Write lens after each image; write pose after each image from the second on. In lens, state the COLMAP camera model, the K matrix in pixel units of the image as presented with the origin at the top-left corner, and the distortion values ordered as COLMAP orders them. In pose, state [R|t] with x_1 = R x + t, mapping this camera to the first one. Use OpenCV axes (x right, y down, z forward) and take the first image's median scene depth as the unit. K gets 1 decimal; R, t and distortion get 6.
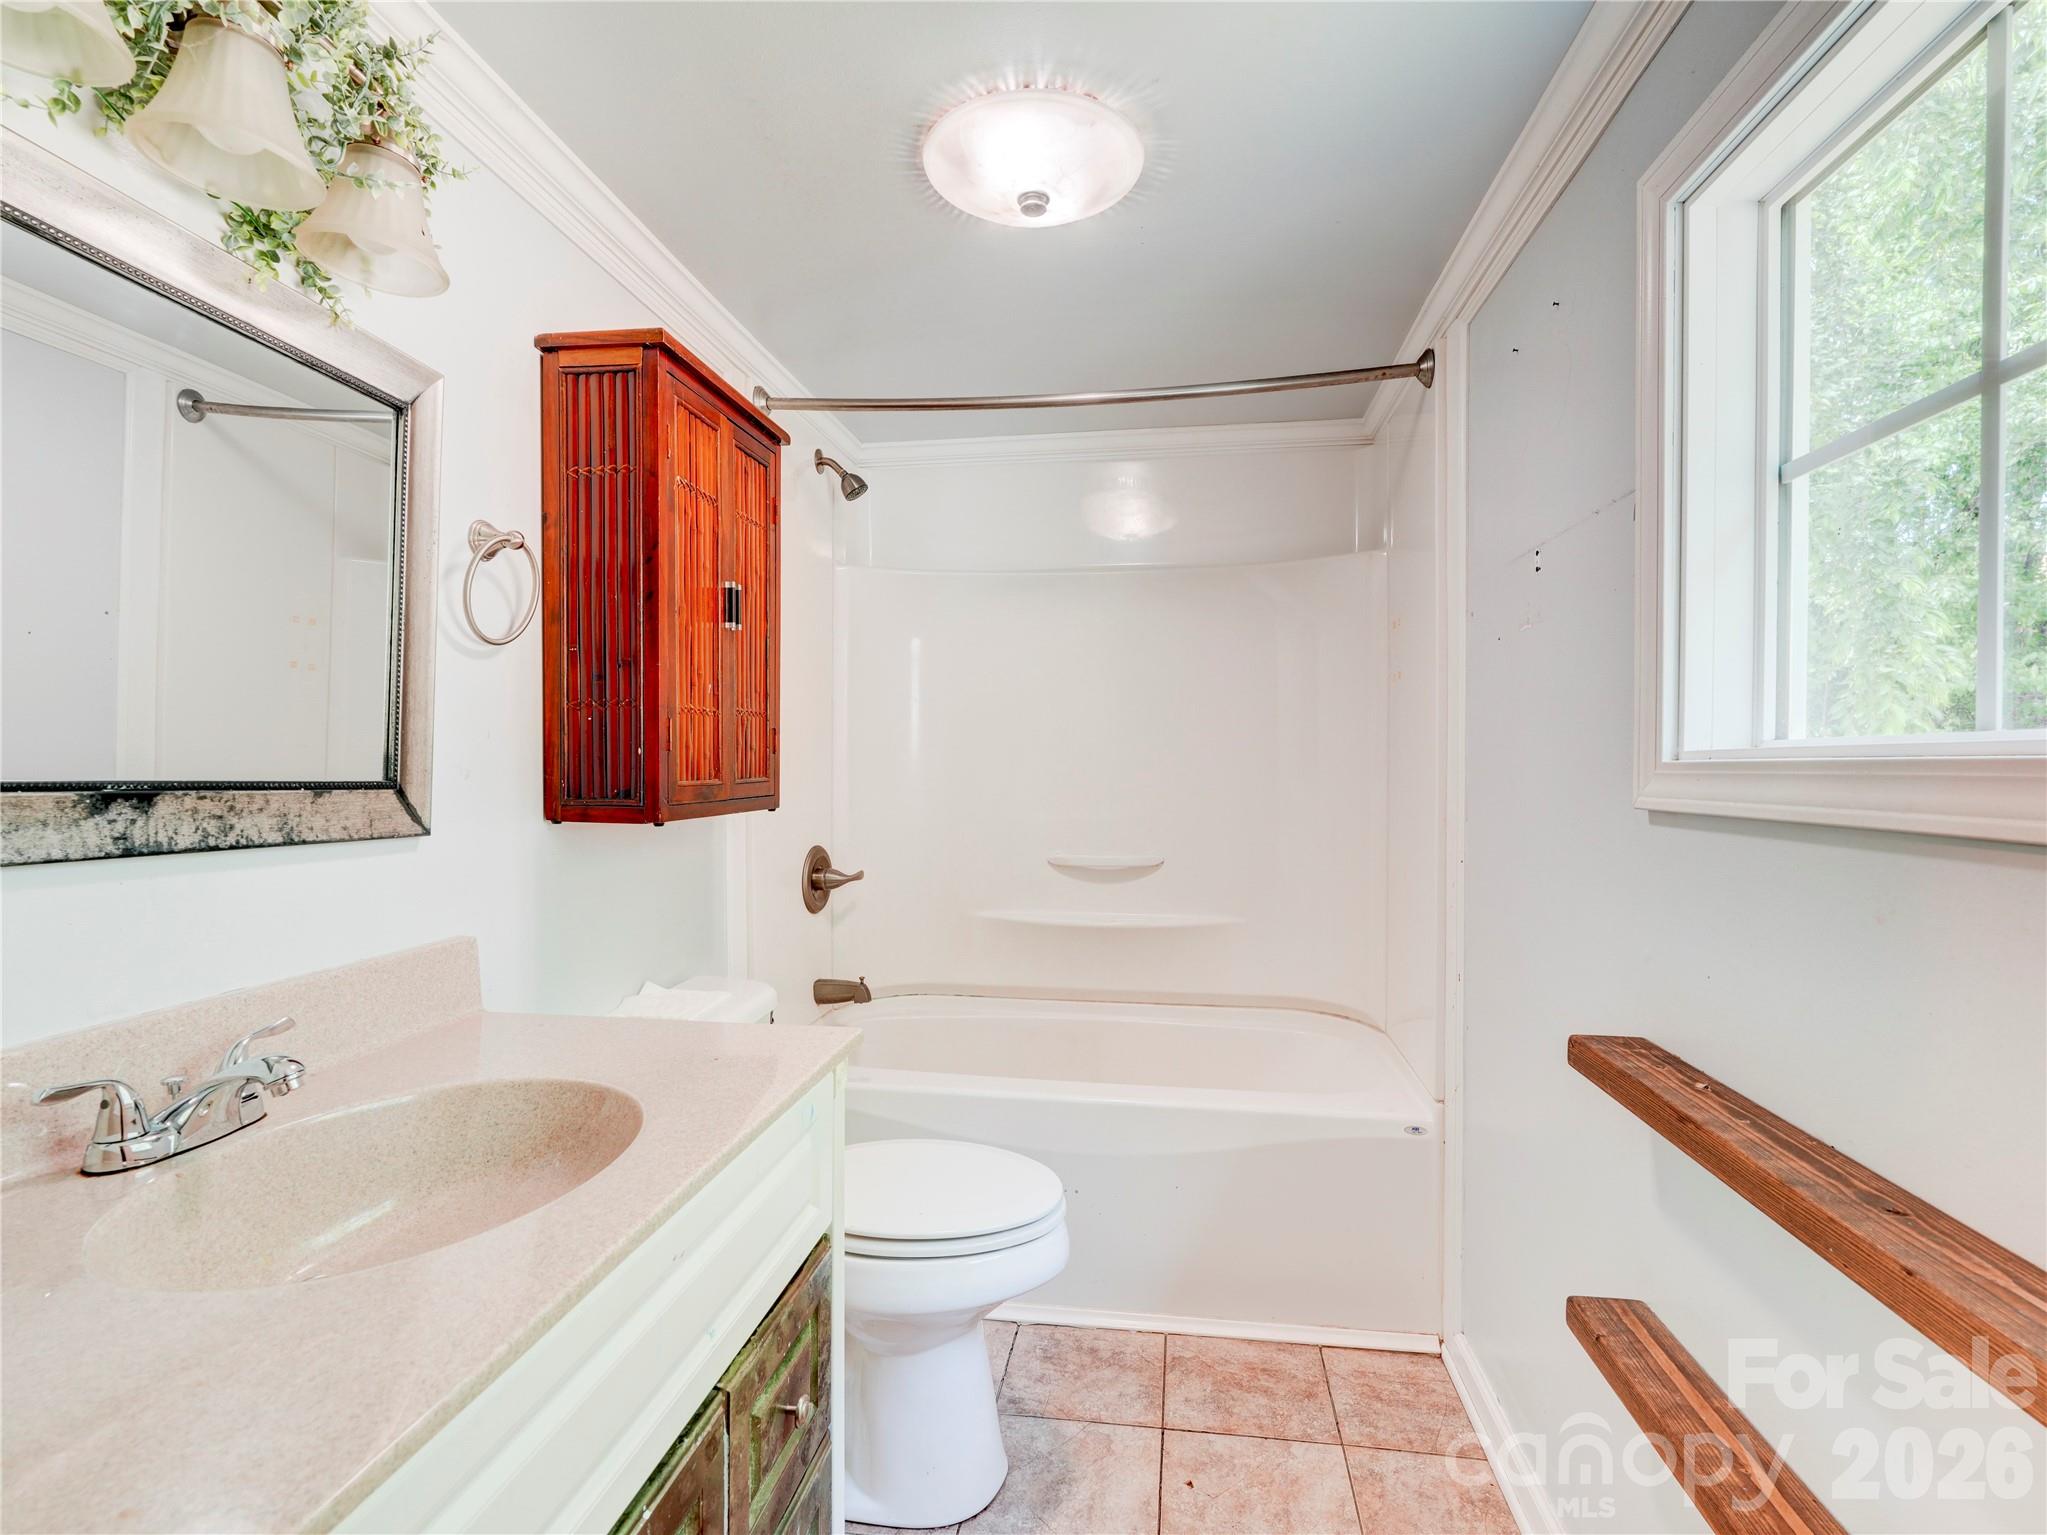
lens RADIAL K [[1001.9, 0, 1025.2], [0, 1001.9, 768.7], [0, 0, 1]] dist [0.000014, 0.001509]
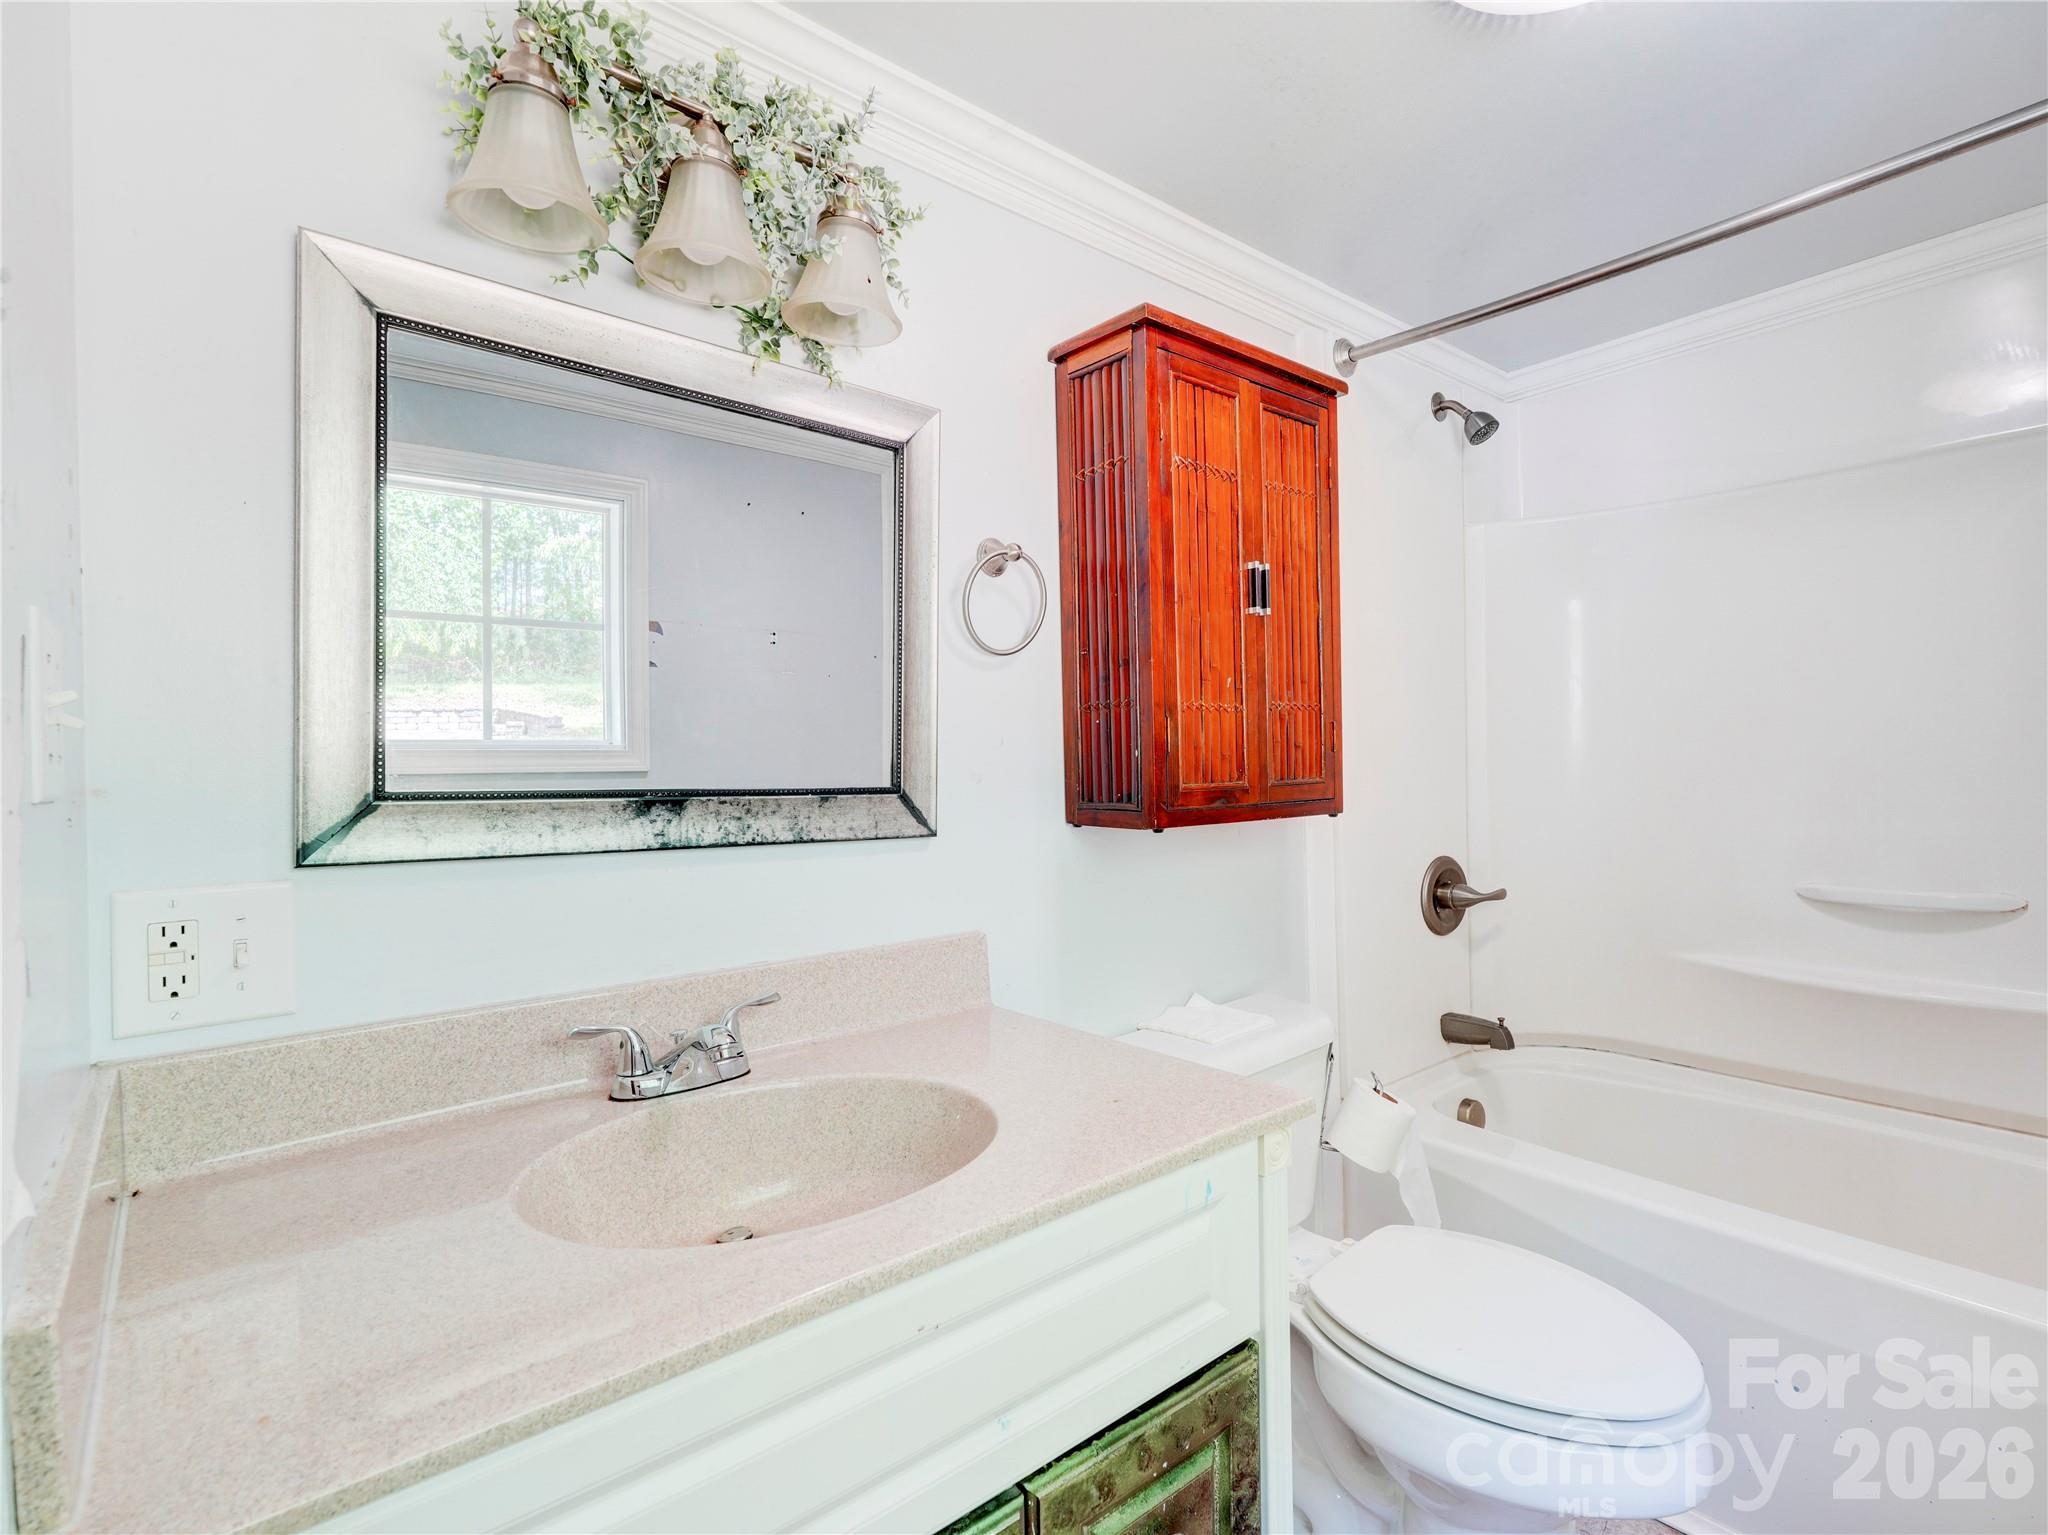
lens RADIAL K [[1002.4, 0, 1025.7], [0, 1002.4, 768.7], [0, 0, 1]] dist [0.000014, 0.001509]
pose [[0.744715, -0.015672, -0.667198, 0.217102], [0.017038, 0.999845, -0.004468, -0.000334], [0.667165, -0.008041, 0.744867, 0.276024]]
